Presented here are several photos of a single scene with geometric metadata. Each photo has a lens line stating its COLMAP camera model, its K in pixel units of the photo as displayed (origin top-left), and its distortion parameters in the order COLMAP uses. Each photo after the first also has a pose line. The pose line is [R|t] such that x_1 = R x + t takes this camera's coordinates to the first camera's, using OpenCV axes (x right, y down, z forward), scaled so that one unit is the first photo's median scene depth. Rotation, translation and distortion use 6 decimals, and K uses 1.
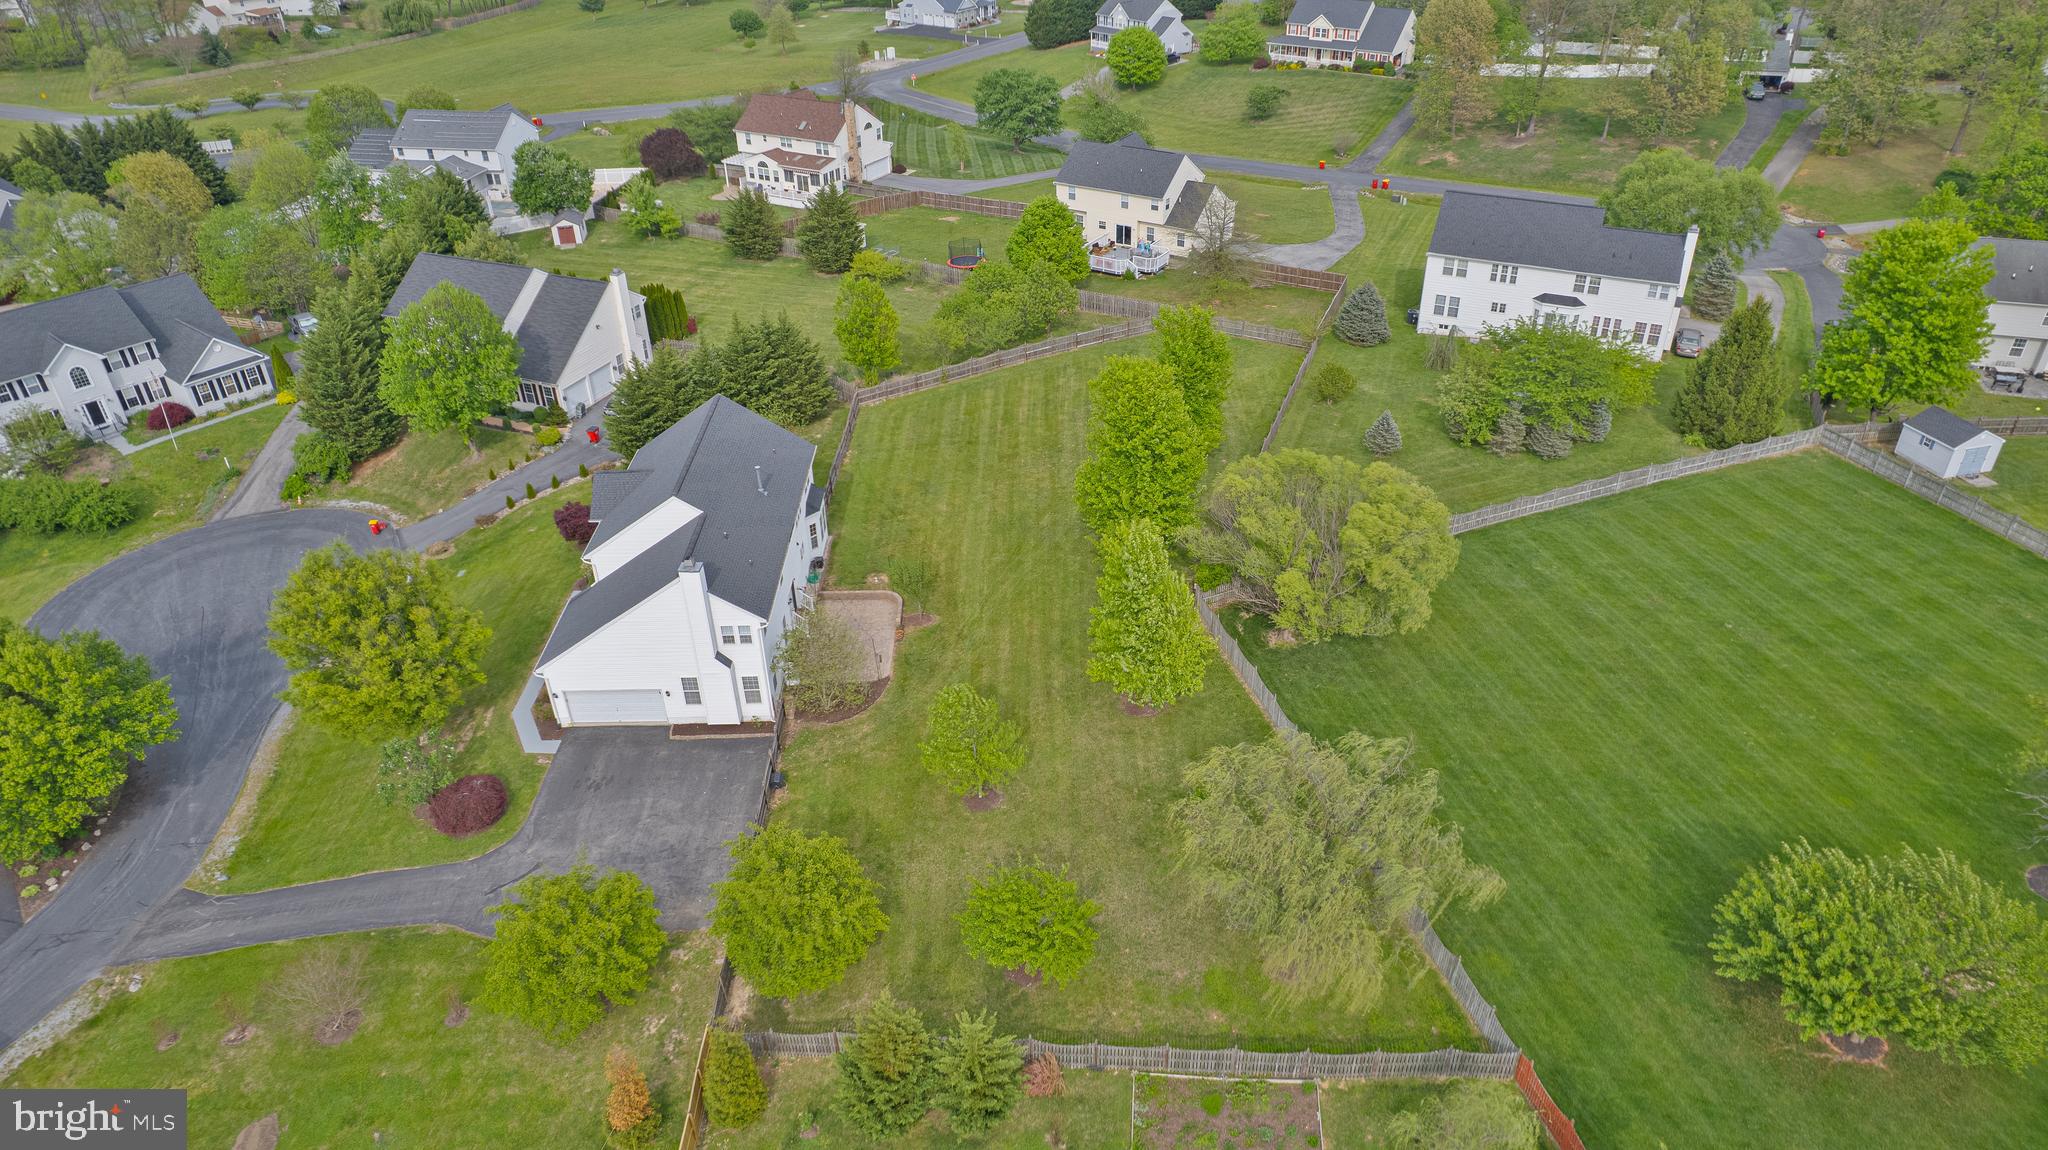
lens RADIAL K [[1316.3, 0, 1024.0], [0, 1316.3, 575.0], [0, 0, 1]] dist [-0.069840, 0.062690]
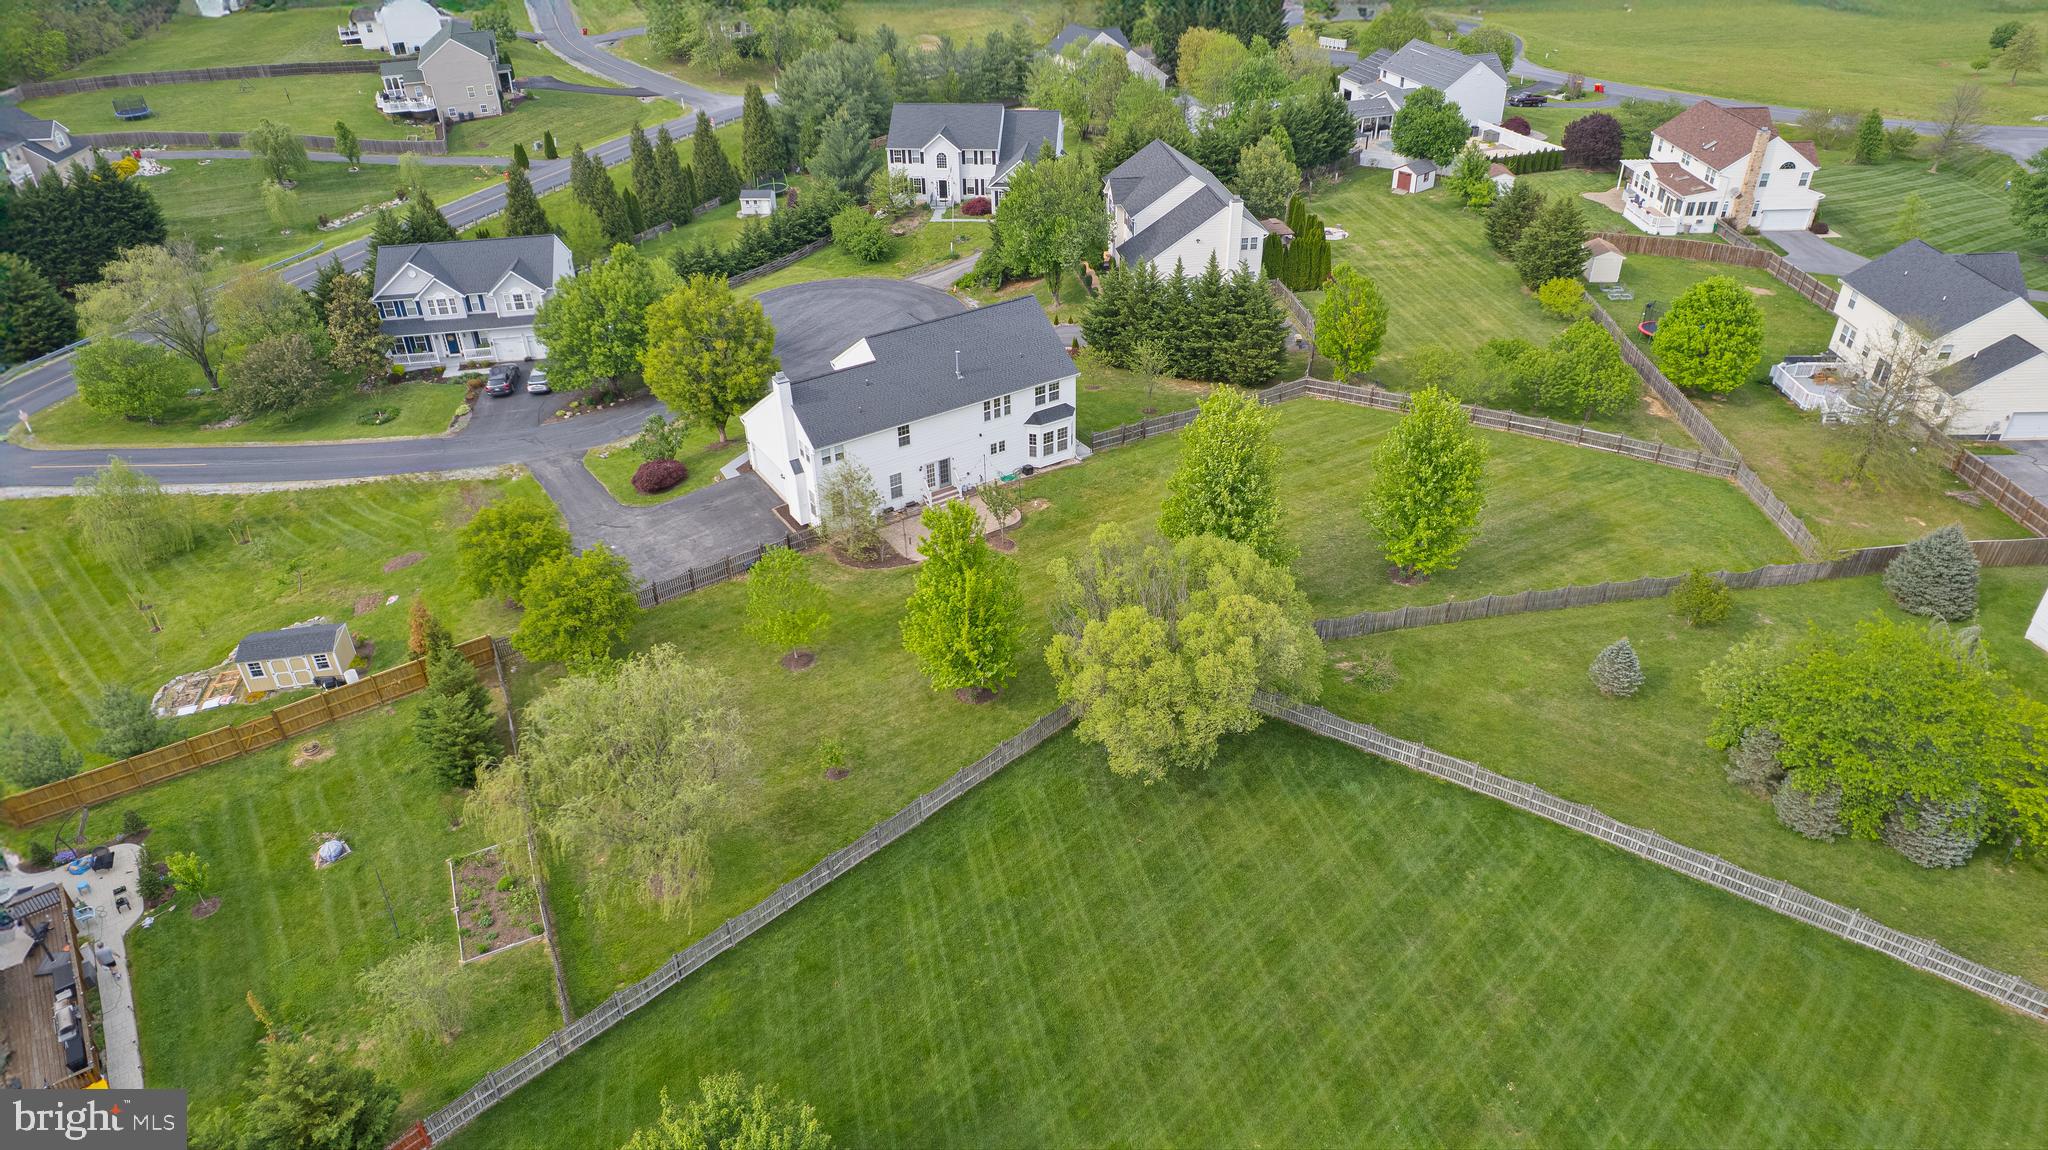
lens RADIAL K [[1316.3, 0, 1024.0], [0, 1316.3, 575.0], [0, 0, 1]] dist [-0.069840, 0.062690]
pose [[0.526220, 0.473892, -0.706059, 0.411072], [-0.450716, 0.859525, 0.240981, -0.123741], [0.721074, 0.191423, 0.665890, 0.189981]]
